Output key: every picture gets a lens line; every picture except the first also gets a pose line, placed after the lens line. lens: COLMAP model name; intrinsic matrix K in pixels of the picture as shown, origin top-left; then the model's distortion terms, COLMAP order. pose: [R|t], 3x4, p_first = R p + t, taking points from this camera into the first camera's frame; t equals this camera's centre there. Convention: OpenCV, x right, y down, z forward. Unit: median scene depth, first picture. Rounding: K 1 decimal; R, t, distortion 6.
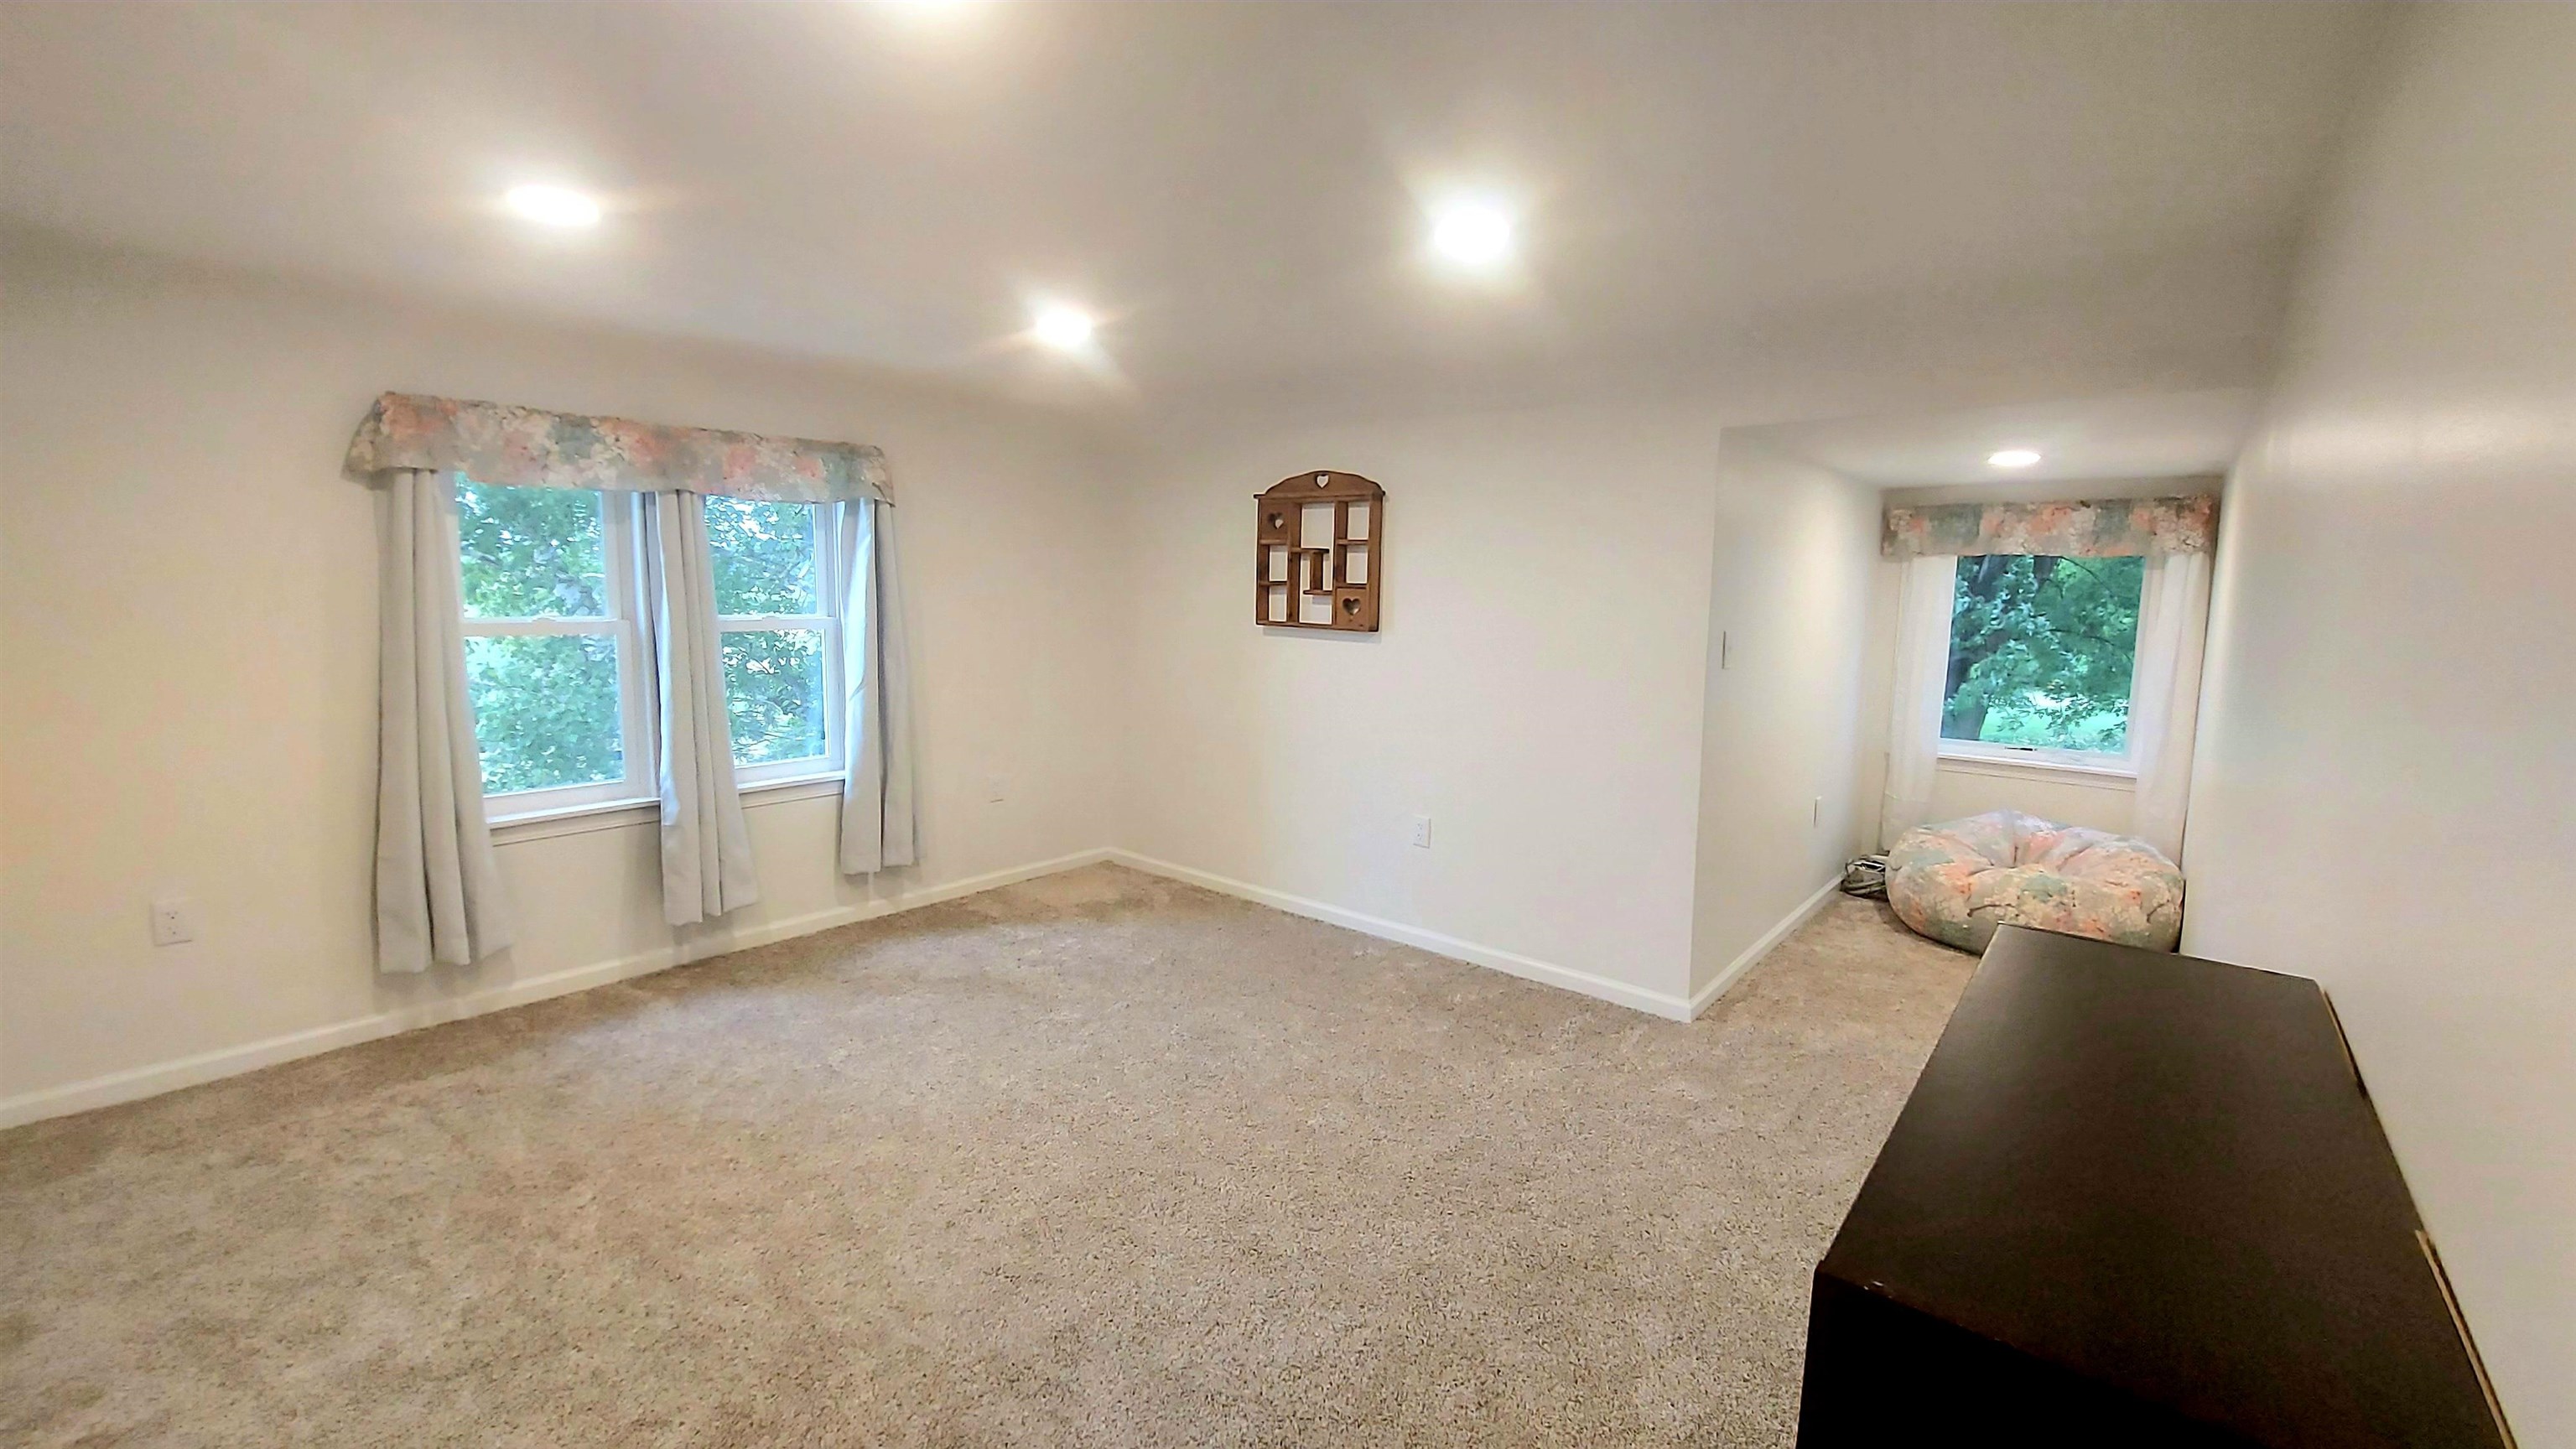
lens RADIAL K [[1032.5, 0, 1286.4], [0, 1032.5, 709.2], [0, 0, 1]] dist [-0.018154, -0.000678]
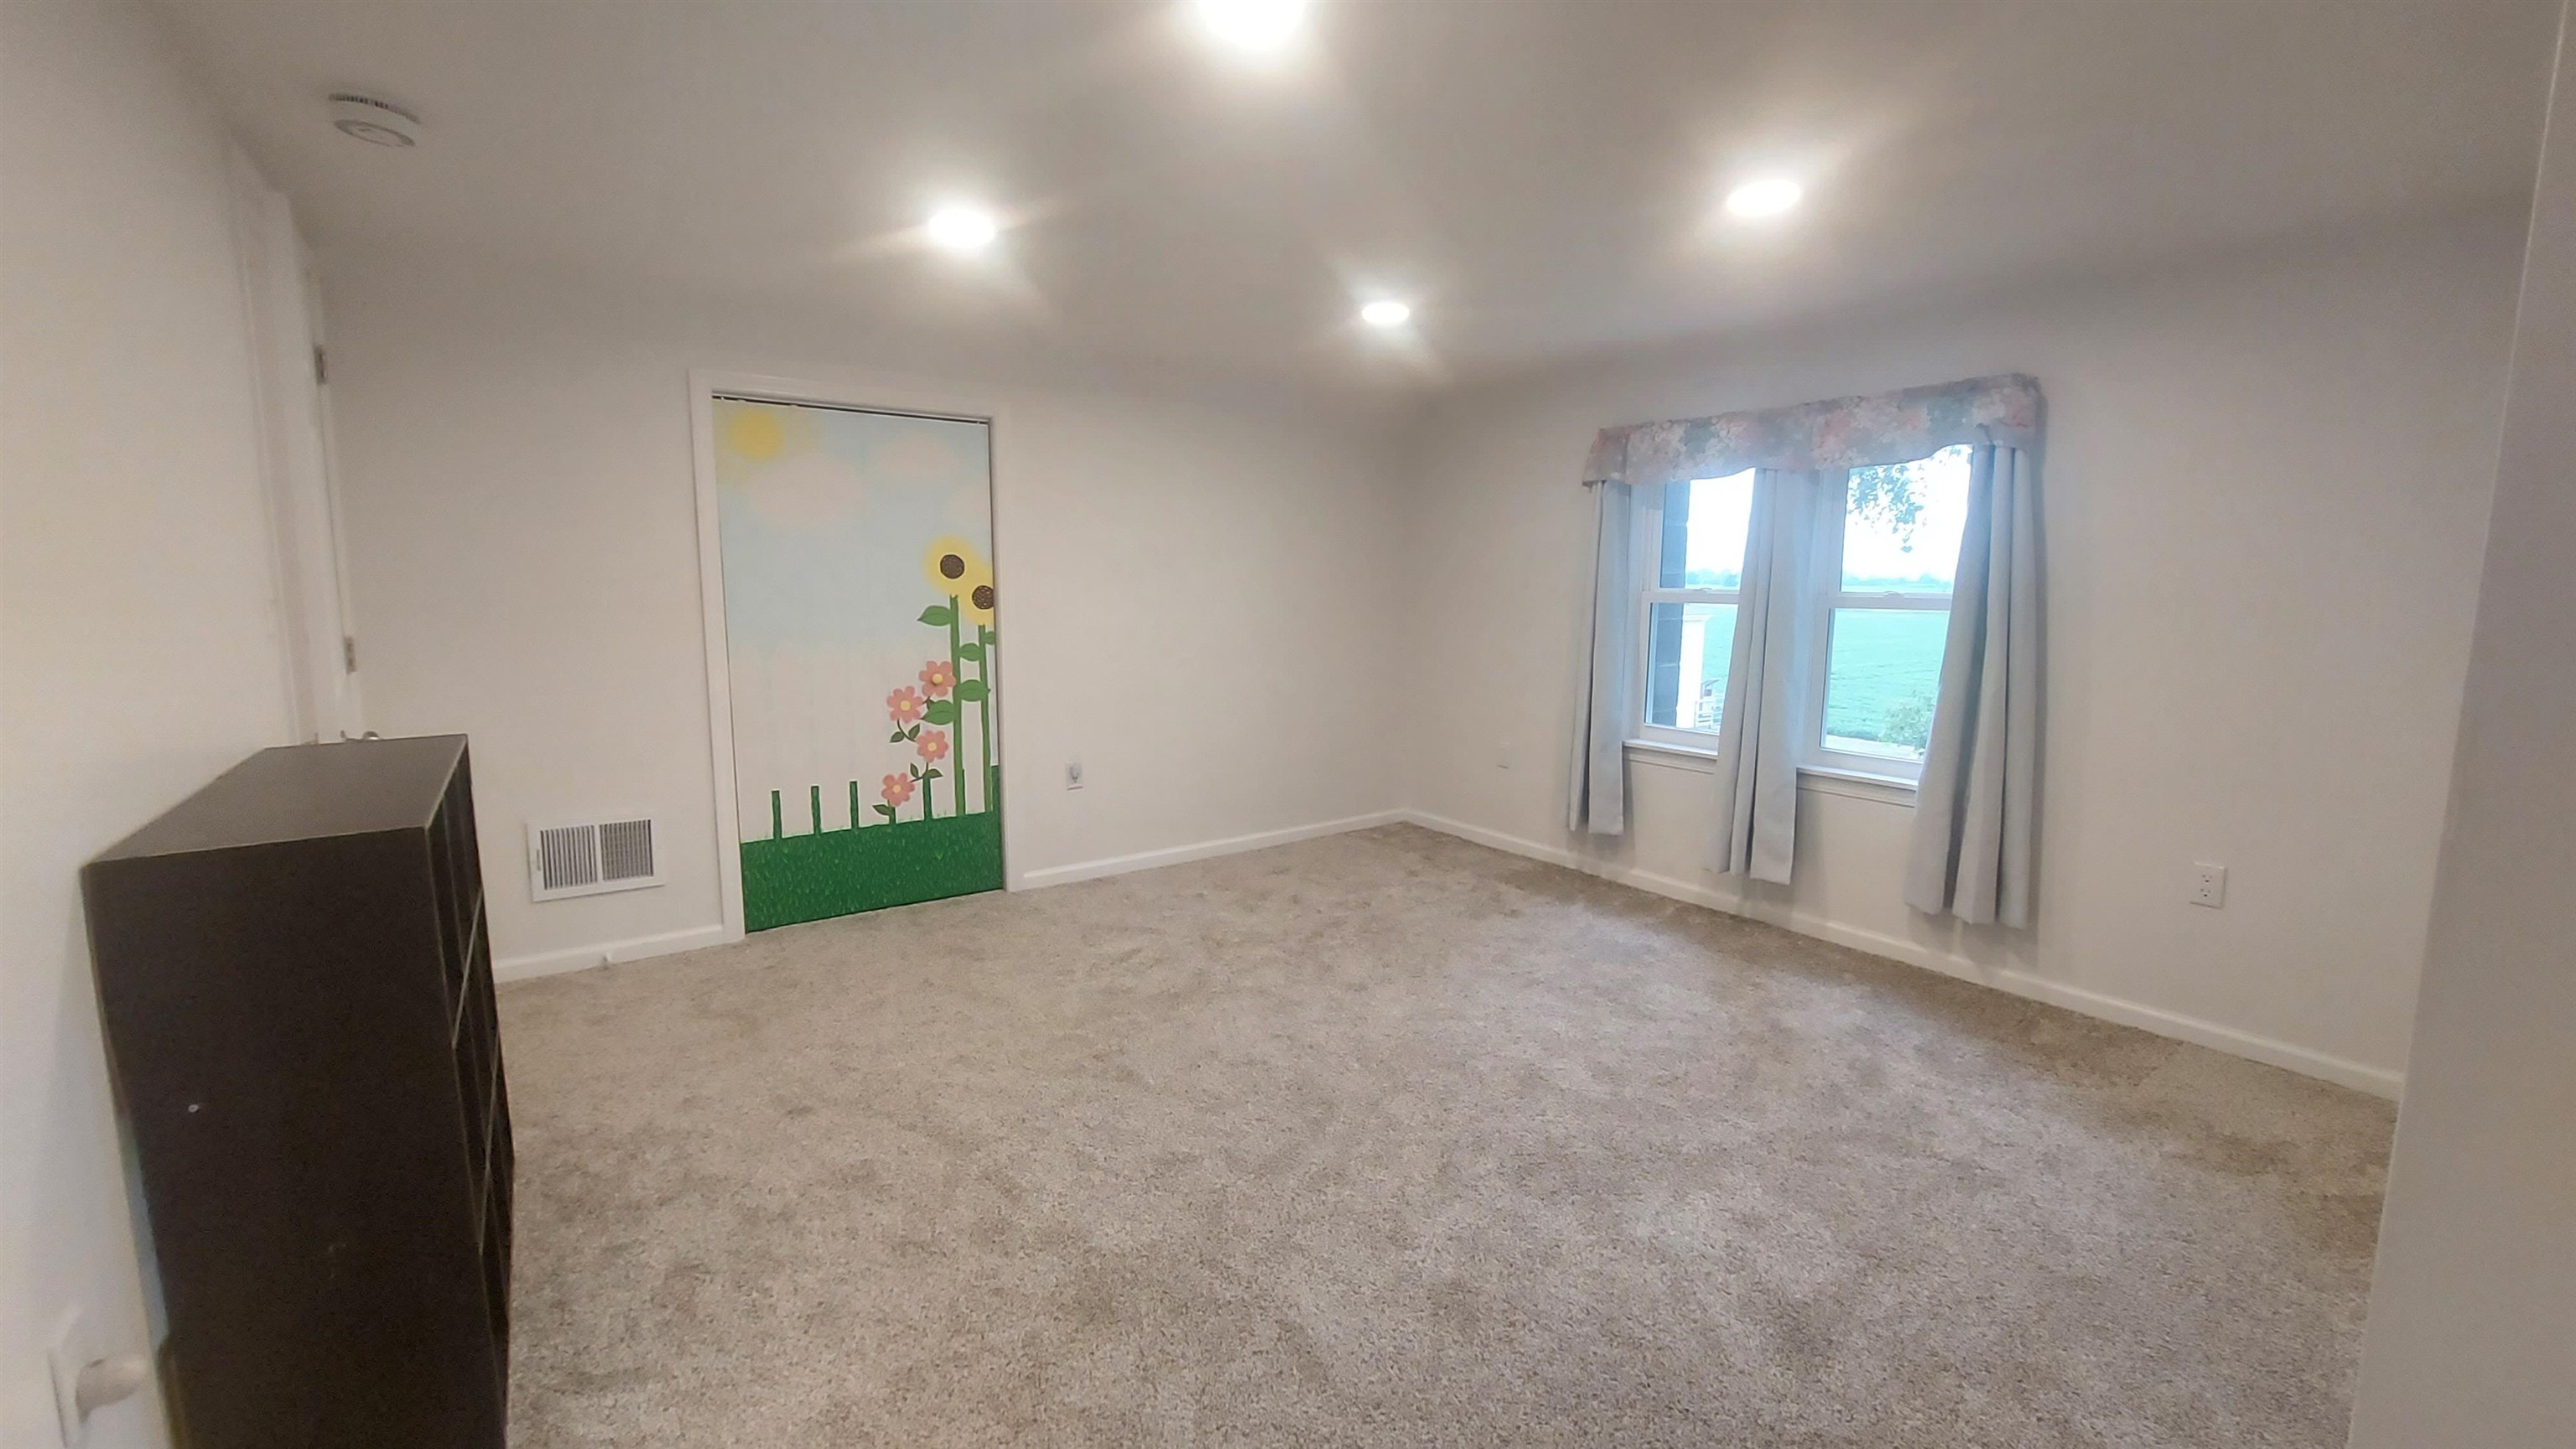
lens RADIAL K [[1032.5, 0, 1289.3], [0, 1032.5, 721.7], [0, 0, 1]] dist [-0.018154, -0.000678]
pose [[-0.244900, 0.117646, -0.962384, 0.599386], [-0.121217, 0.981107, 0.150782, -0.062096], [0.961941, 0.153584, -0.226012, 0.845390]]
